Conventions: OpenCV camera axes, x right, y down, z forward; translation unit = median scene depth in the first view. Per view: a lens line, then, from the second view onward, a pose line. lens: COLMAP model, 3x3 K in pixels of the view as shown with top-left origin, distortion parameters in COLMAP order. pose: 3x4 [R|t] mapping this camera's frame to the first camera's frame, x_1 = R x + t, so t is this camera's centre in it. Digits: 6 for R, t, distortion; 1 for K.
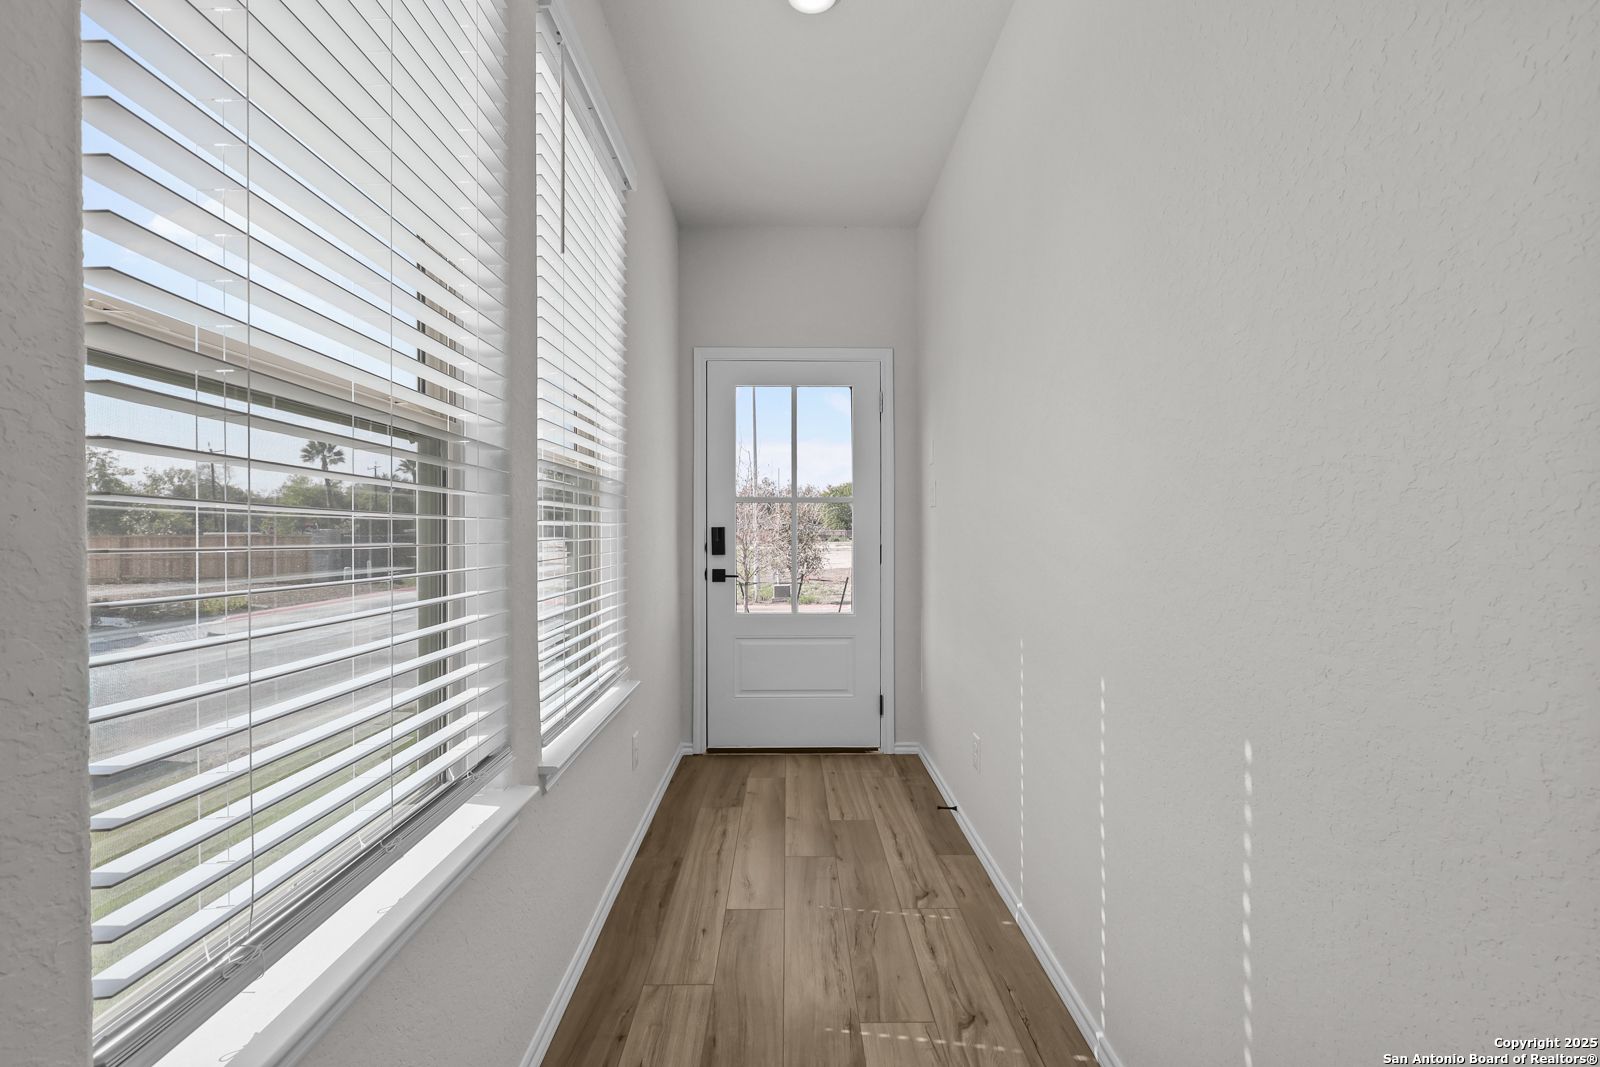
lens RADIAL K [[676.9, 0, 800.0], [0, 676.9, 533.5], [0, 0, 1]] dist [-0.000897, -0.000071]
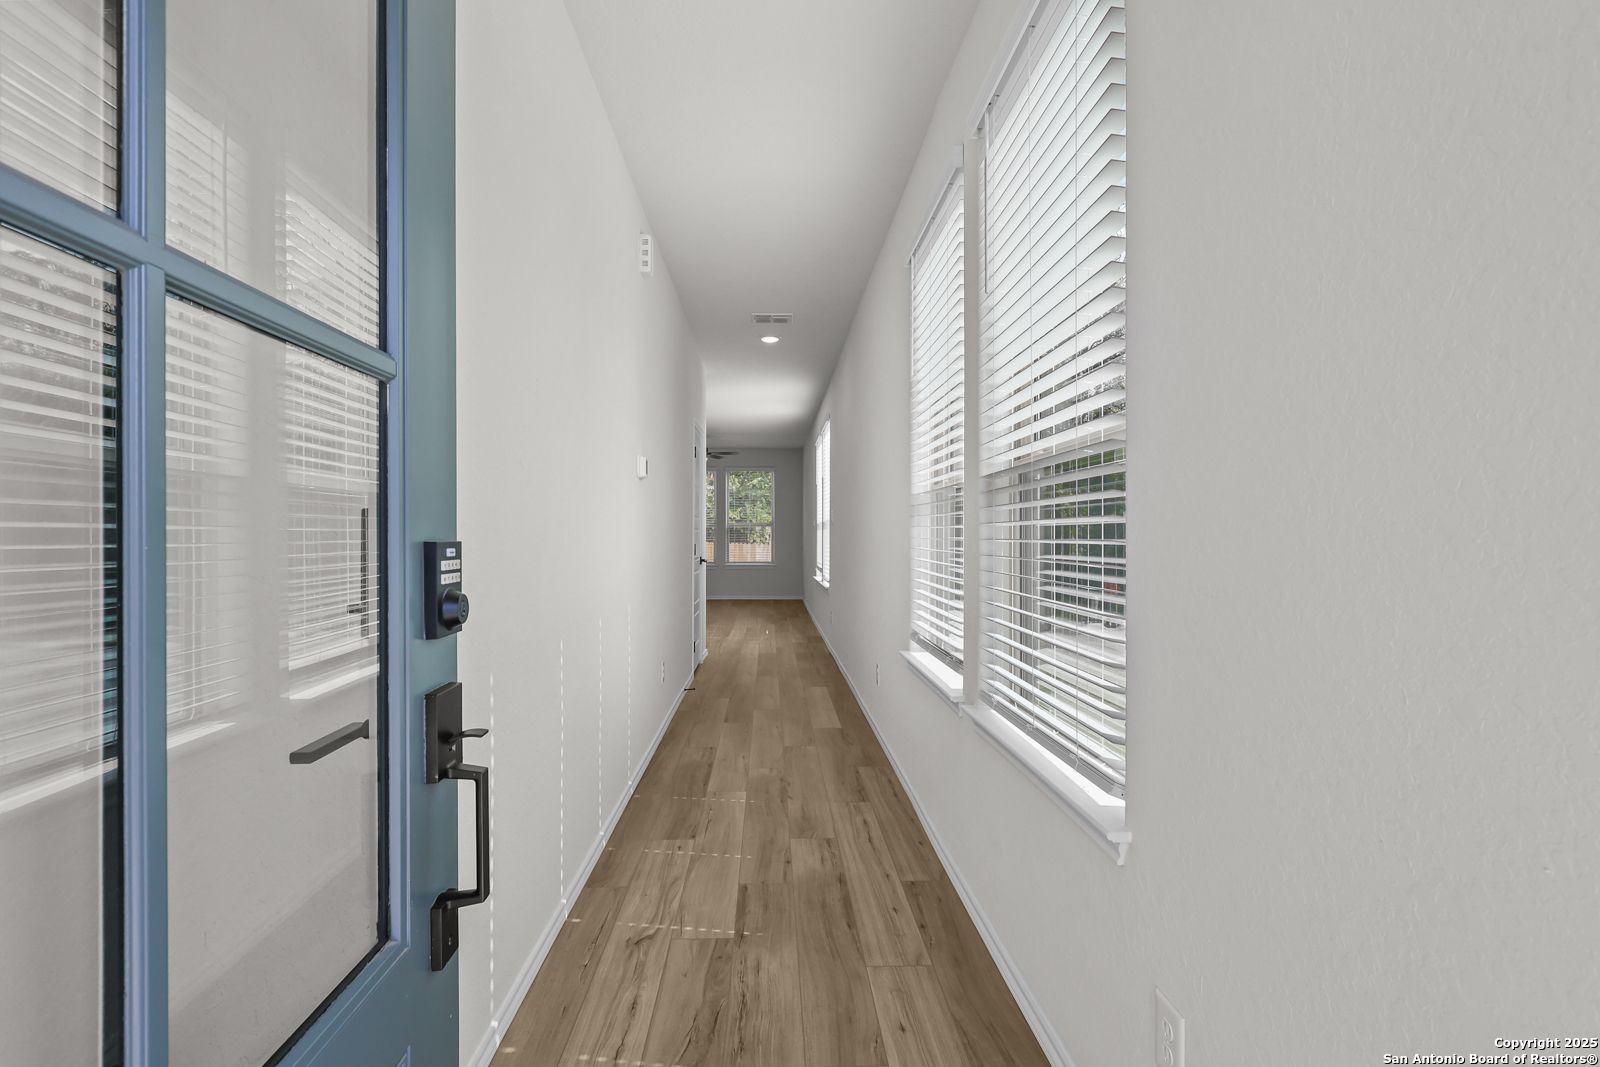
lens RADIAL K [[731.5, 0, 793.8], [0, 731.5, 531.6], [0, 0, 1]] dist [-0.001162, -0.000196]
pose [[-0.999874, 0.000848, -0.015825, 0.000880], [0.000949, 0.999979, -0.006373, 0.003076], [0.015820, -0.006387, -0.999854, 2.157417]]
